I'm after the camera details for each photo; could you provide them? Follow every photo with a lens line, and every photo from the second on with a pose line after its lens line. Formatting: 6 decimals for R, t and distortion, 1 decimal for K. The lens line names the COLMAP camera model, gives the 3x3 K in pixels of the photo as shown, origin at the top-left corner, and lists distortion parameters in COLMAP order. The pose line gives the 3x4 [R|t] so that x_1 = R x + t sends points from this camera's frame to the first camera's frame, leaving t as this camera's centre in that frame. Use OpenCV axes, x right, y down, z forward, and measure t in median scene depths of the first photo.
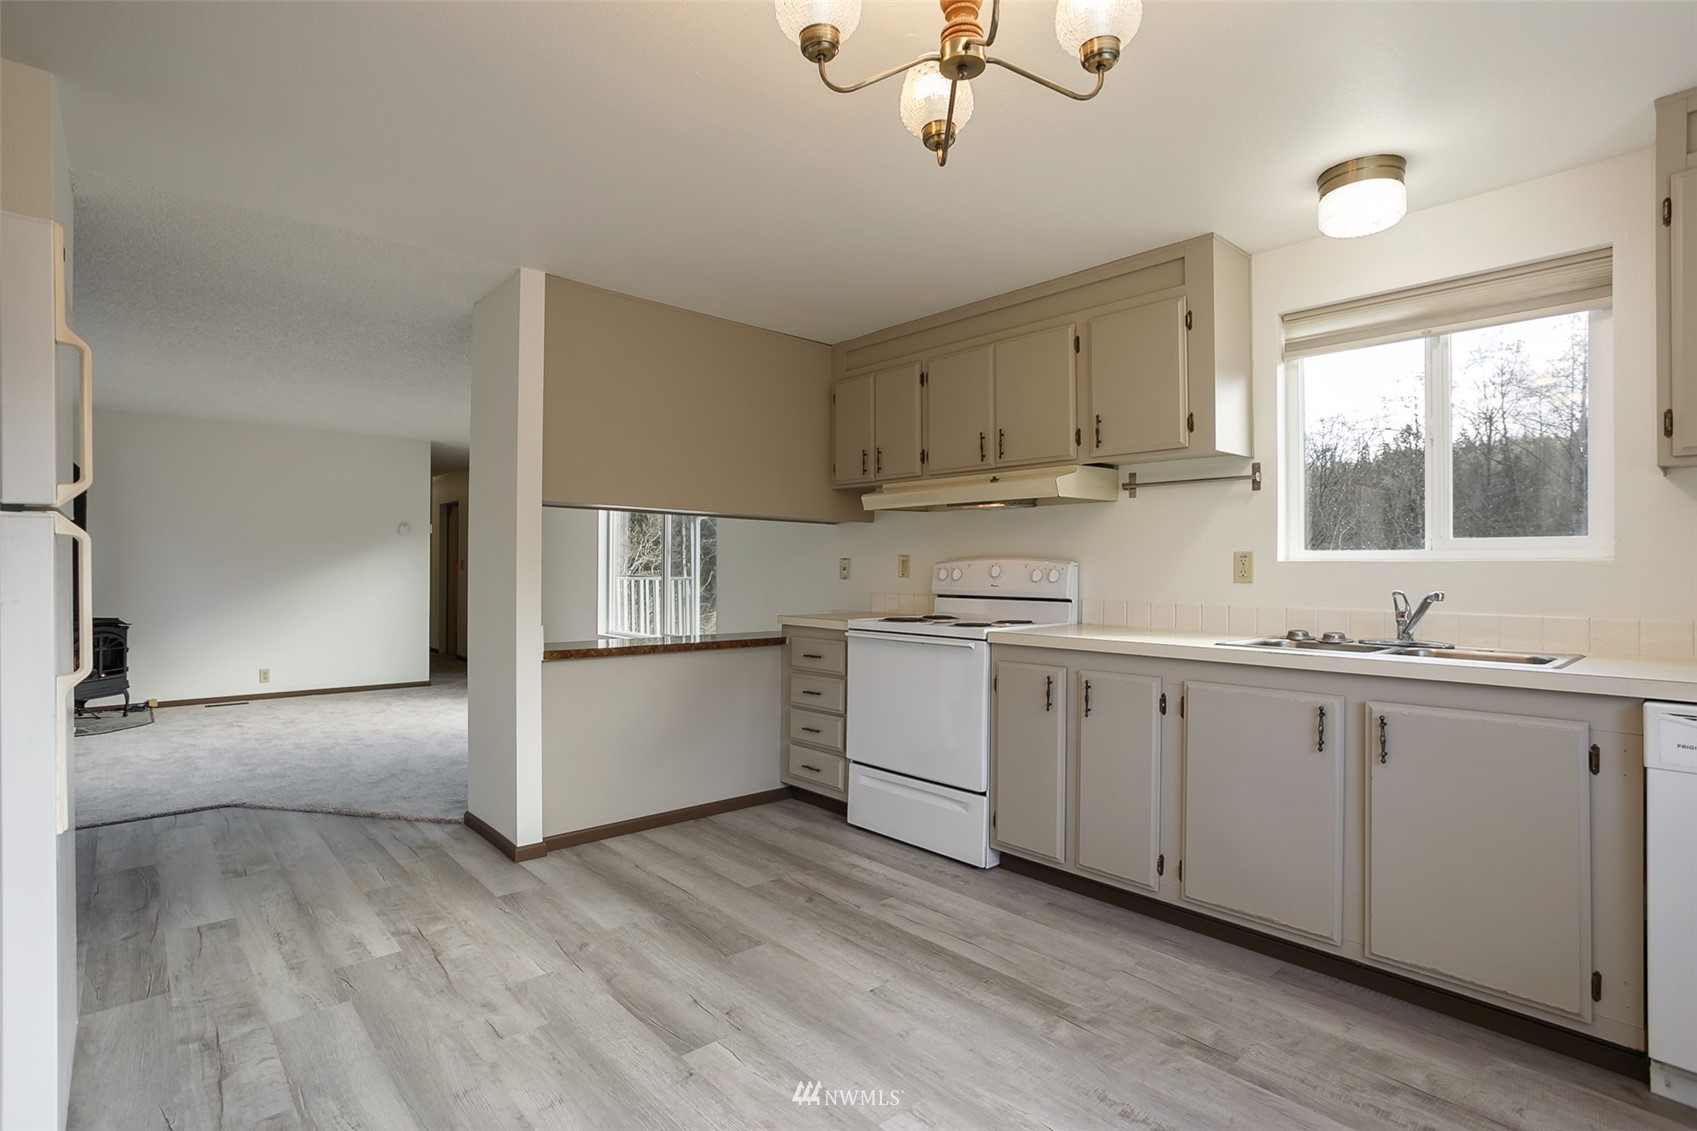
lens RADIAL K [[824.6, 0, 848.9], [0, 824.6, 568.3], [0, 0, 1]] dist [-0.041115, 0.019601]
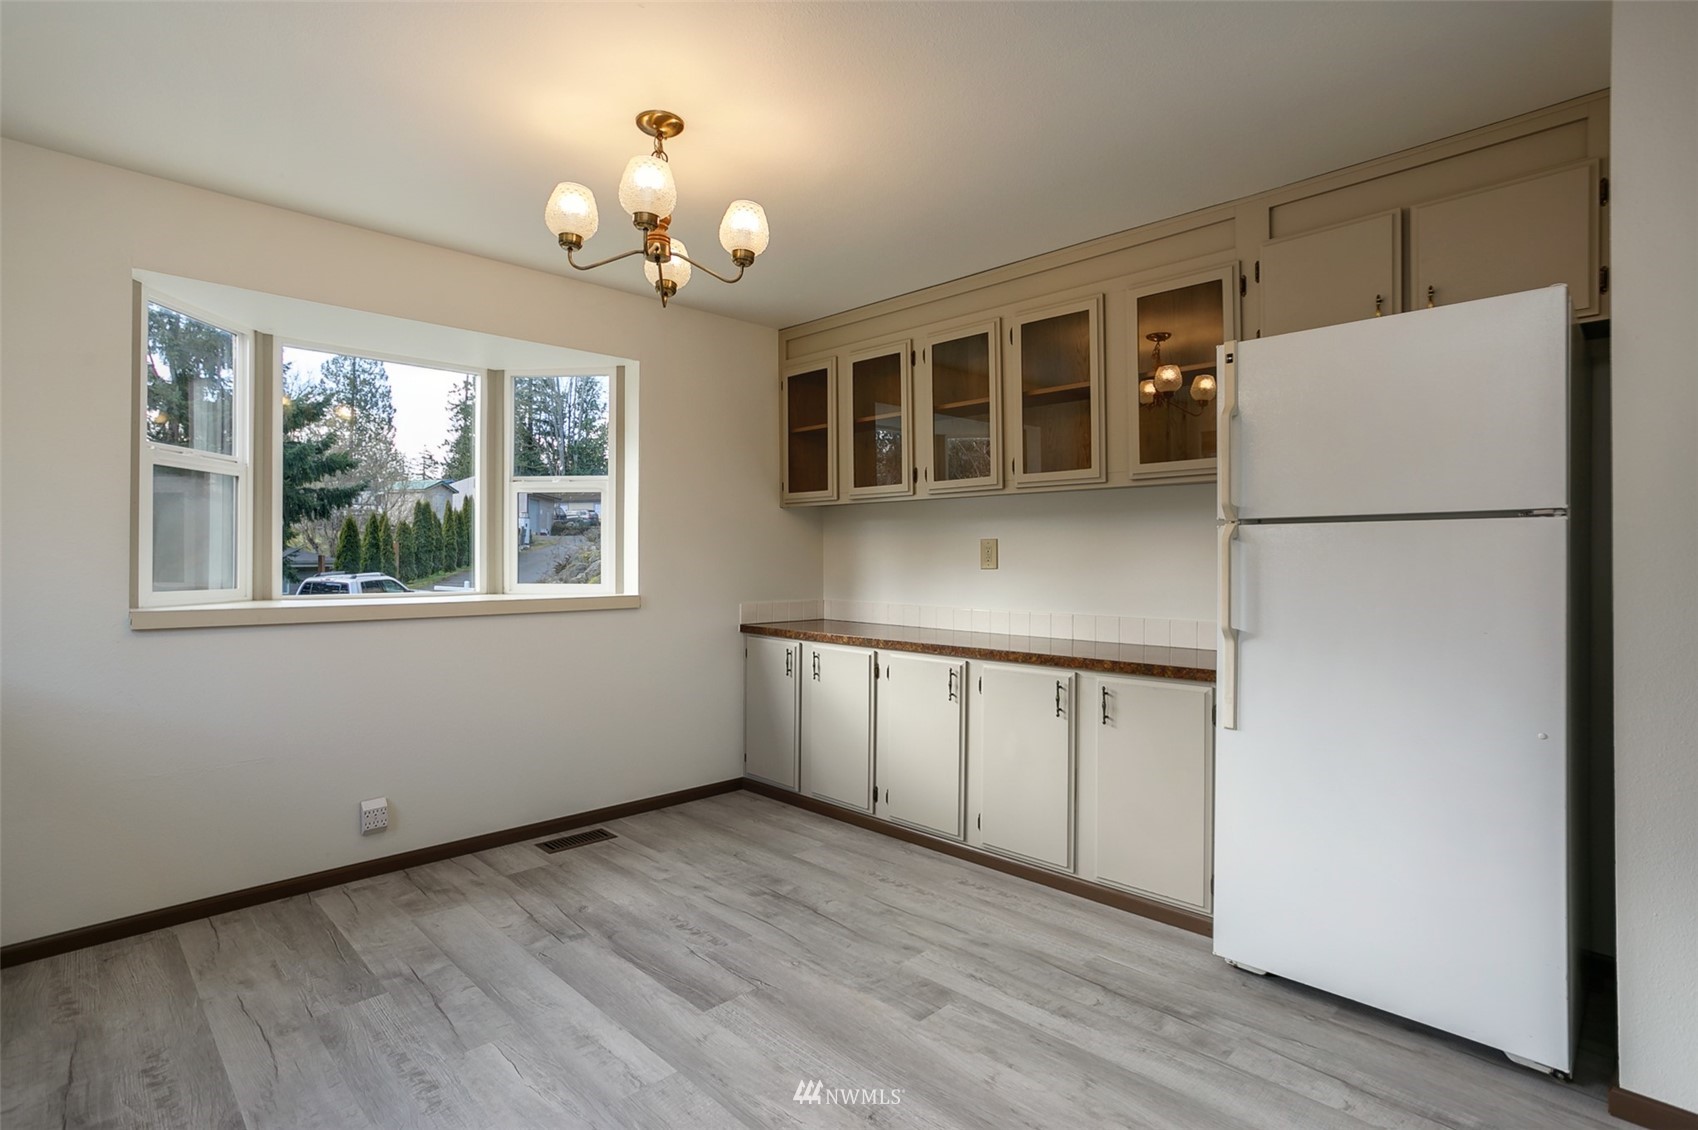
lens RADIAL K [[825.1, 0, 857.3], [0, 825.1, 552.6], [0, 0, 1]] dist [-0.041115, 0.019601]
pose [[-0.999472, -0.000650, -0.032472, -0.110625], [-0.000383, 0.999966, -0.008226, 0.009355], [0.032476, -0.008209, -0.999439, 1.432004]]
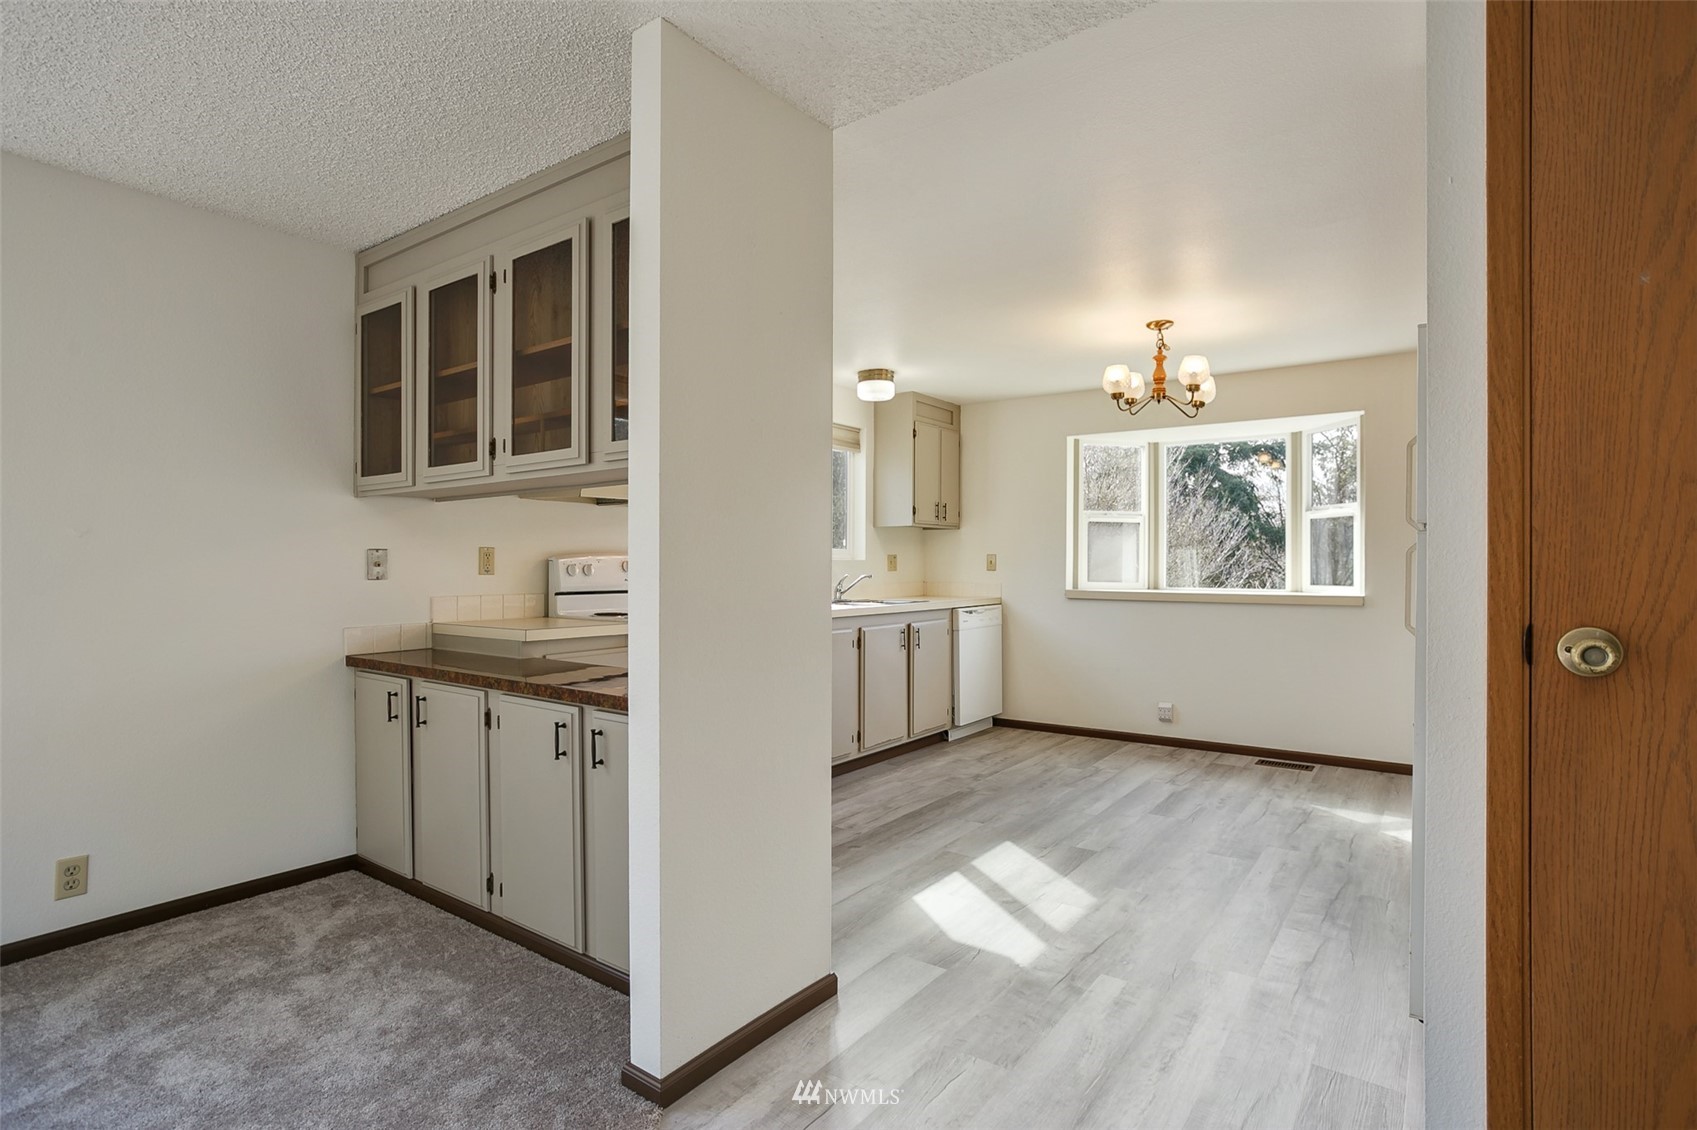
lens RADIAL K [[824.6, 0, 840.0], [0, 824.6, 564.0], [0, 0, 1]] dist [-0.041115, 0.019601]
pose [[-0.189839, -0.001296, 0.981814, -1.396759], [-0.000444, 0.999999, 0.001234, -0.001304], [-0.981815, -0.000201, -0.189840, 1.455766]]
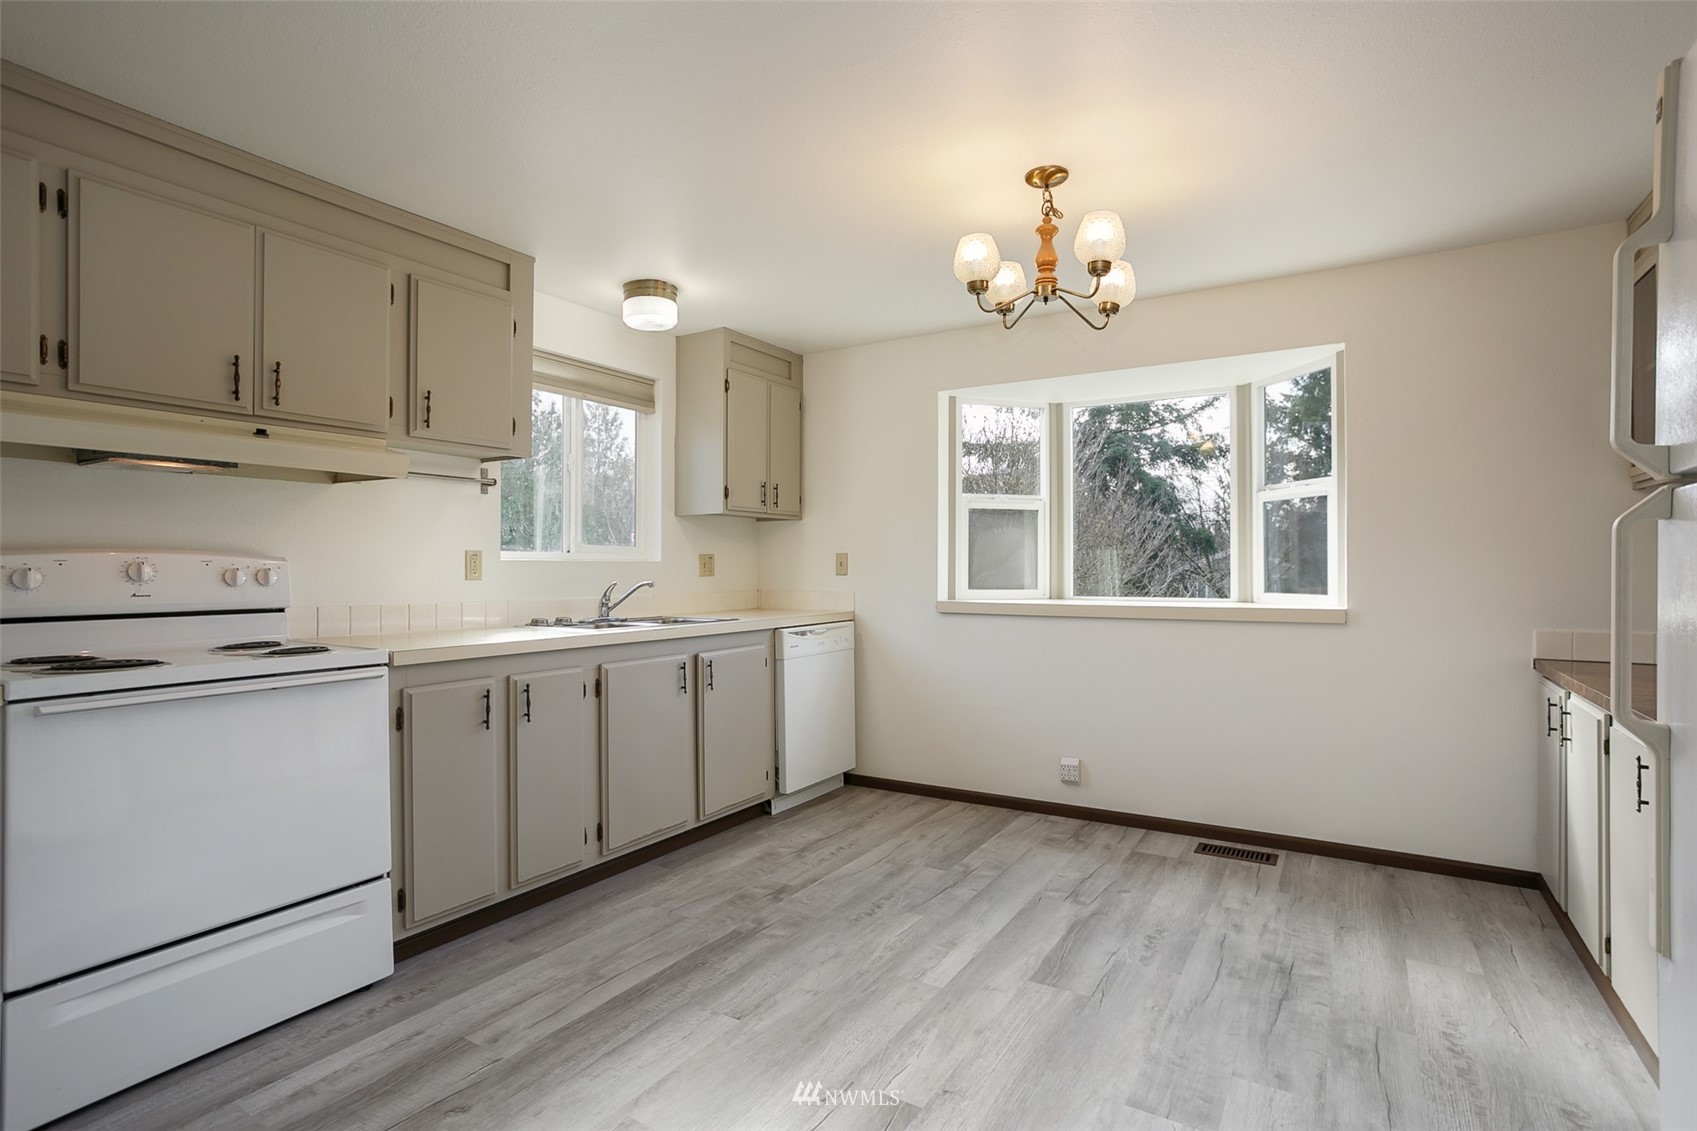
lens RADIAL K [[824.6, 0, 820.8], [0, 824.6, 565.8], [0, 0, 1]] dist [-0.041115, 0.019601]
pose [[-0.250558, 0.003092, 0.968097, -0.819860], [0.004390, 0.999988, -0.002057, 0.004262], [-0.968092, 0.003735, -0.250568, 1.043941]]
